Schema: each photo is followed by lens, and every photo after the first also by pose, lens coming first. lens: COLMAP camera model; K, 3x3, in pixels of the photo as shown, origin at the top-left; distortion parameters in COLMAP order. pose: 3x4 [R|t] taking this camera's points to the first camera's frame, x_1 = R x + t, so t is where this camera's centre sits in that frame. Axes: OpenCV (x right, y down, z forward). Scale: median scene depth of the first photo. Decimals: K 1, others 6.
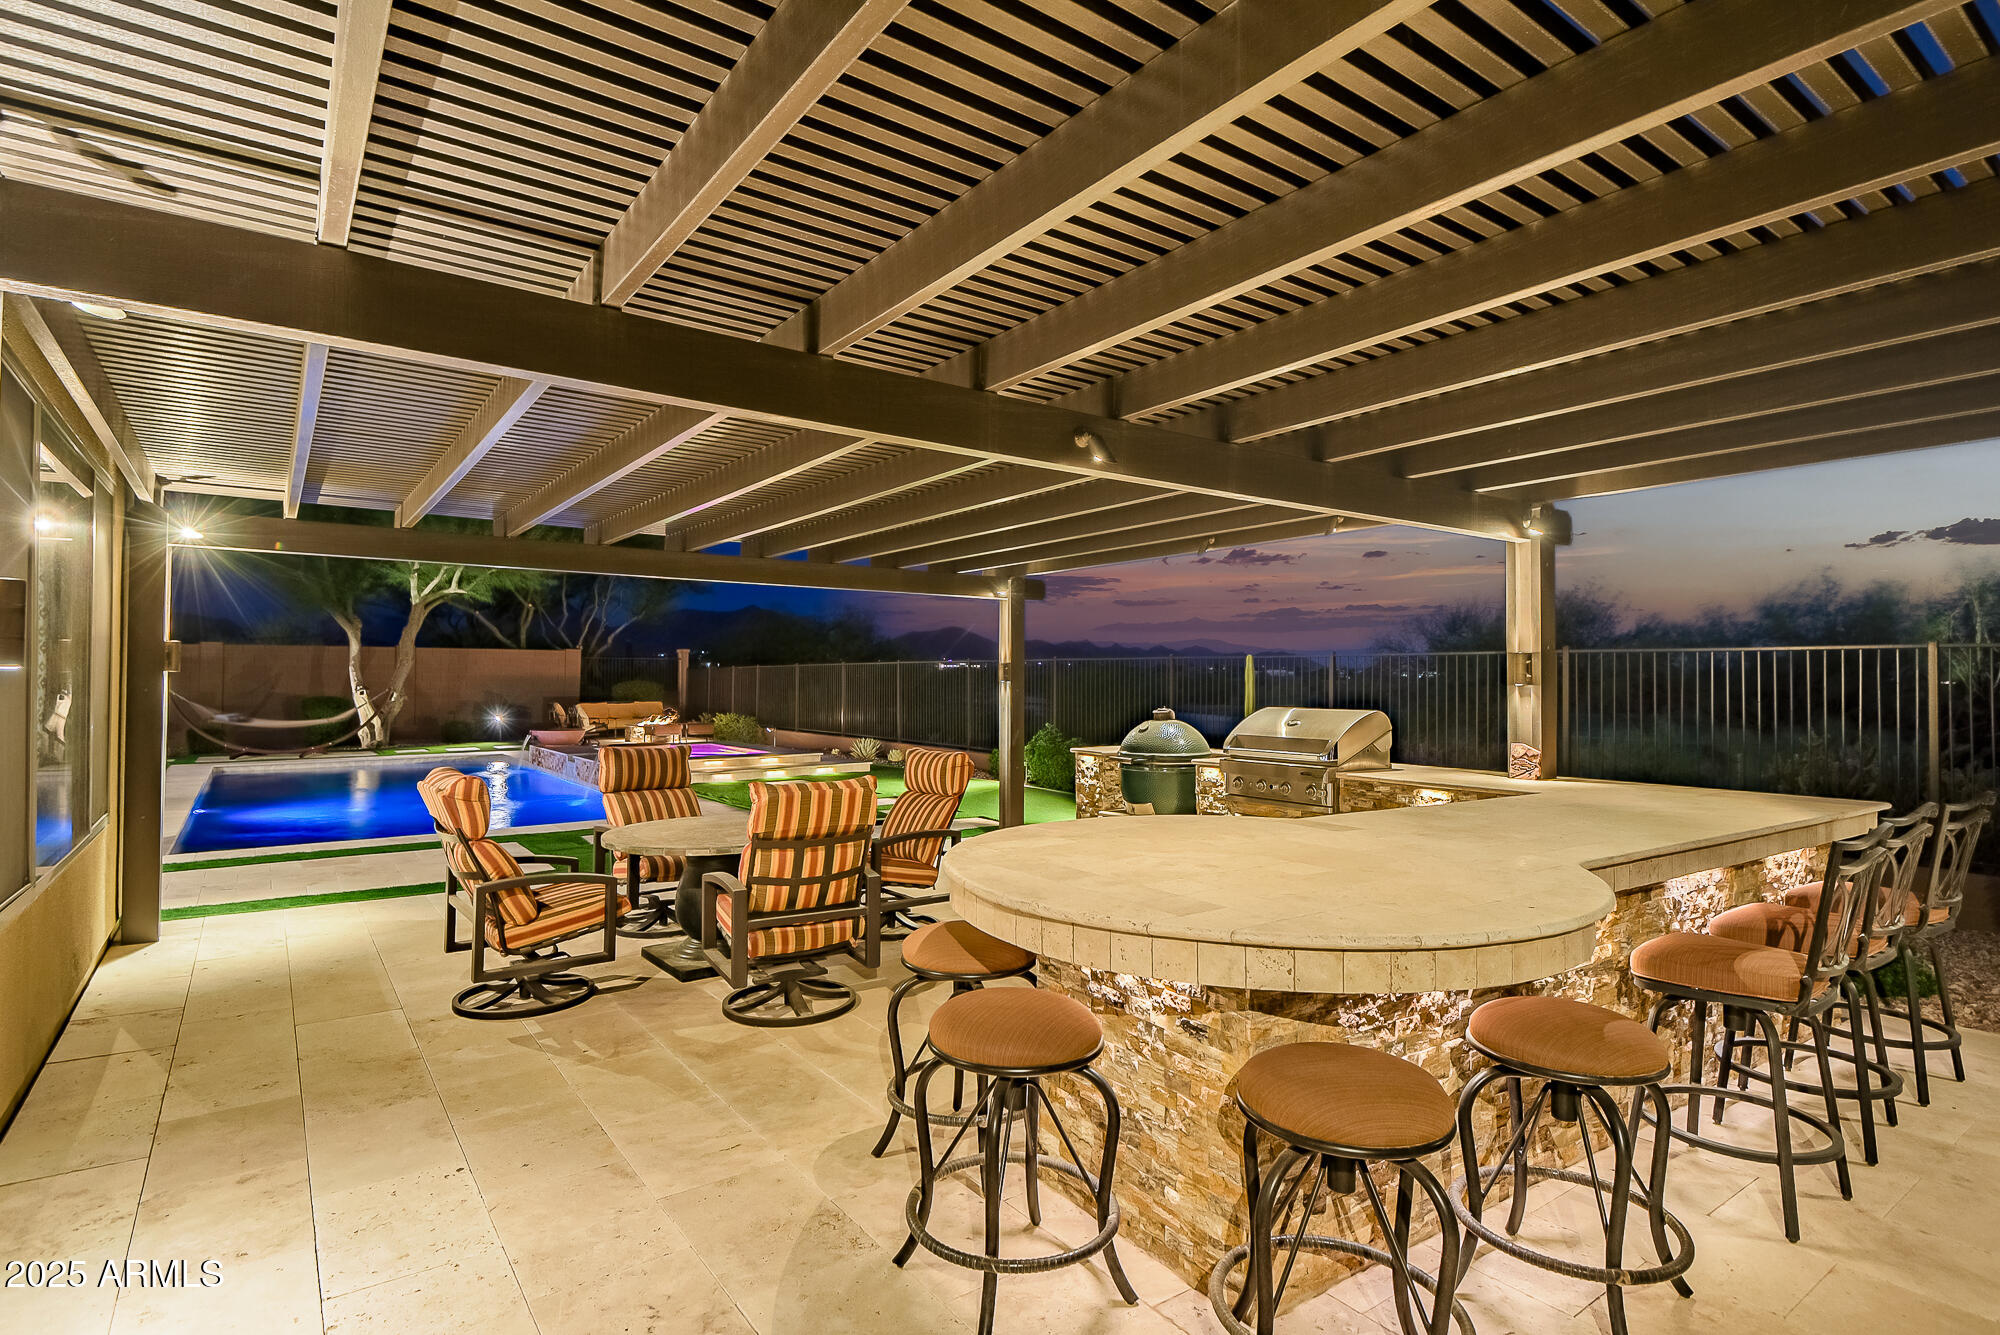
lens RADIAL K [[1005.8, 0, 1006.4], [0, 1005.8, 664.2], [0, 0, 1]] dist [0.001570, -0.000029]
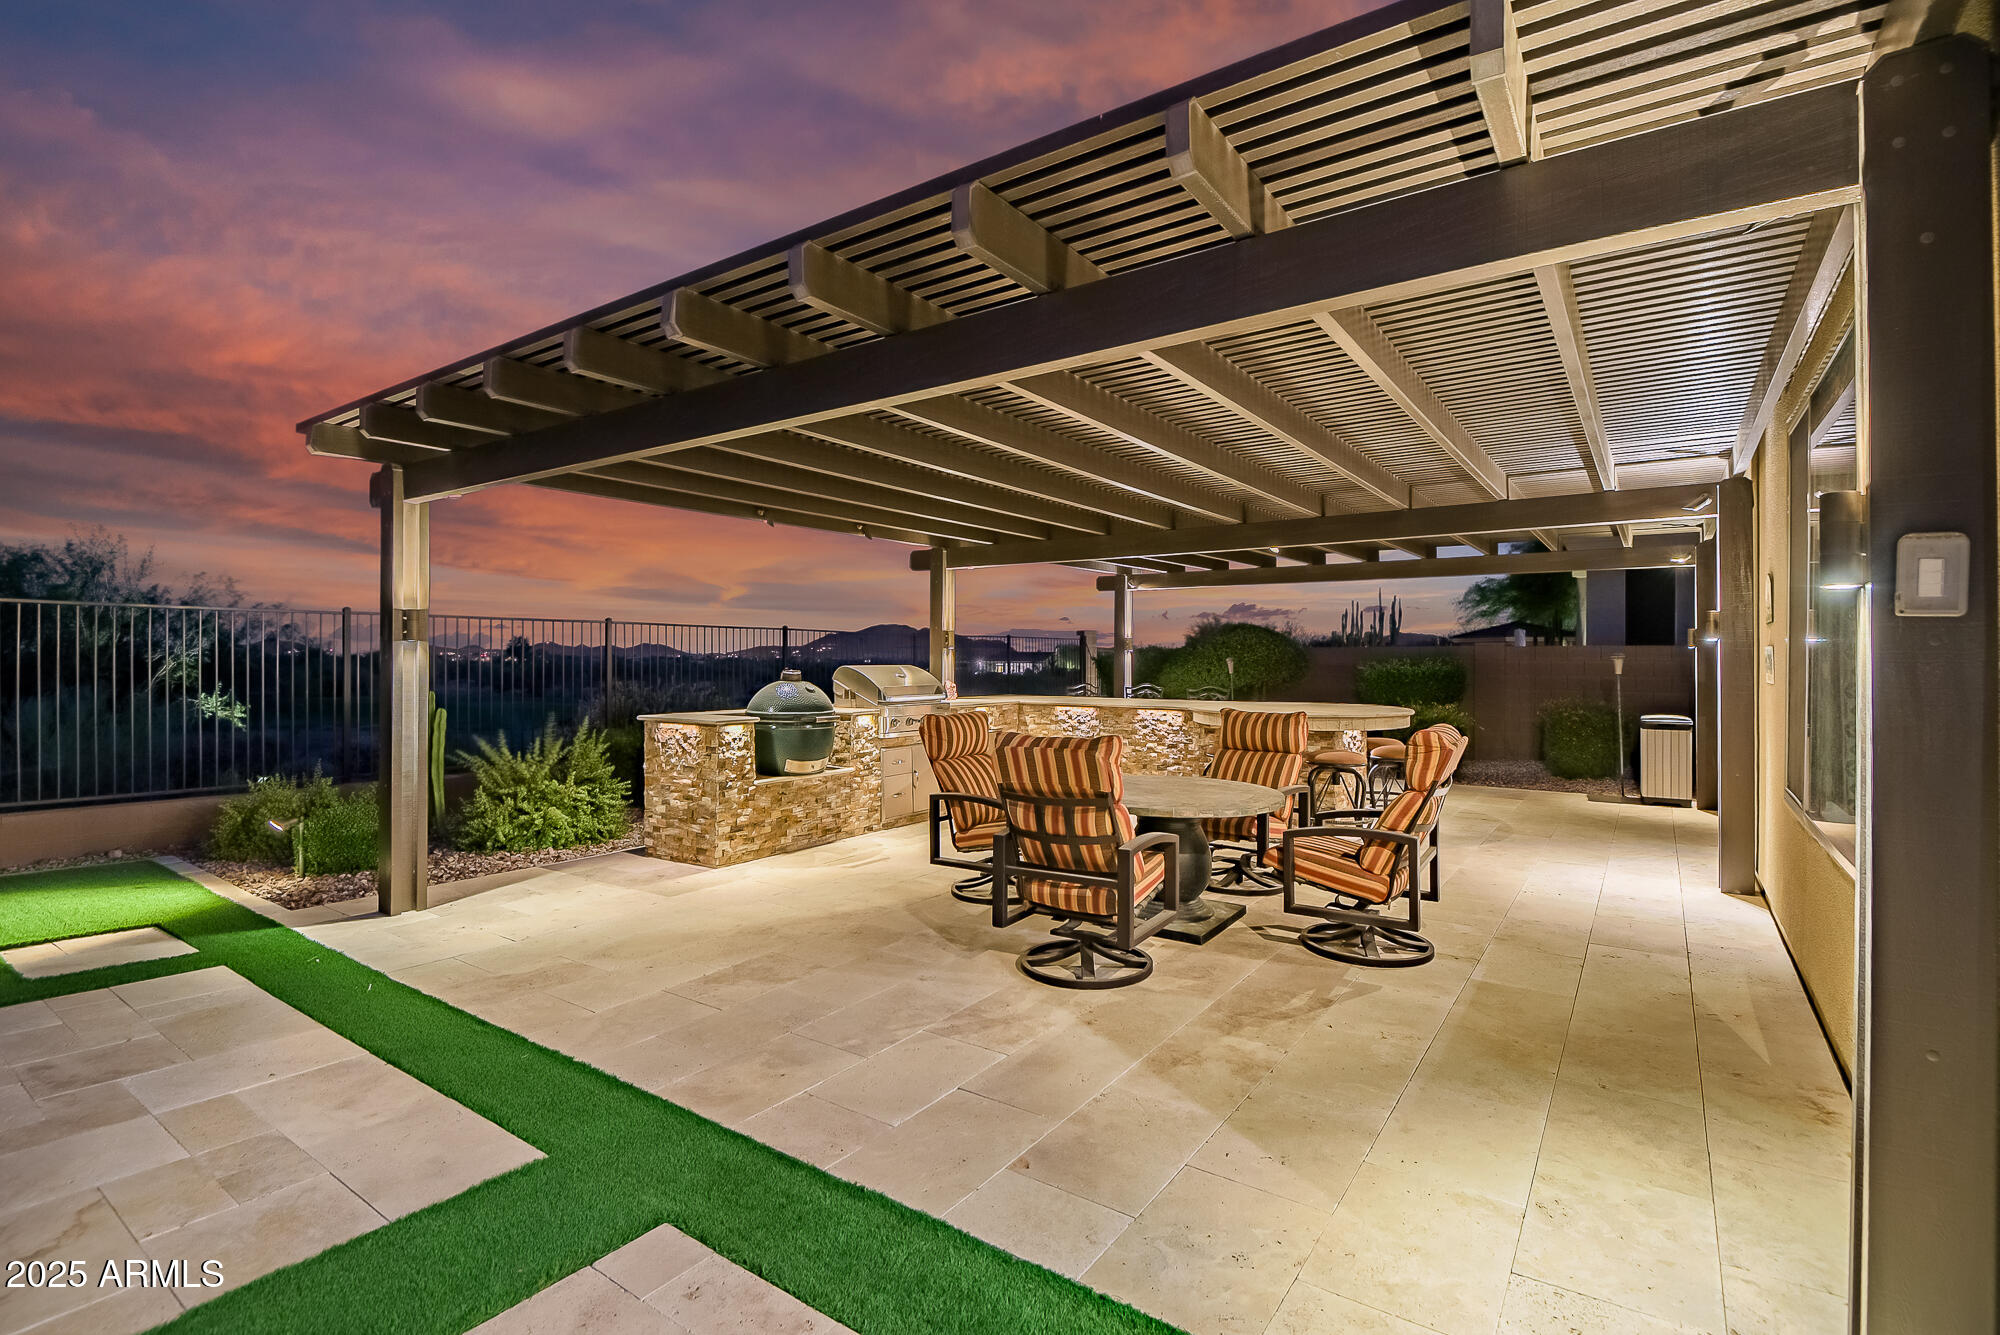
lens RADIAL K [[922.8, 0, 1004.6], [0, 922.8, 659.1], [0, 0, 1]] dist [0.001826, 0.000402]
pose [[-0.317123, -0.011454, 0.948315, -1.178342], [-0.014382, 0.999870, 0.007267, 0.032340], [-0.948275, -0.011334, -0.317247, 1.552139]]
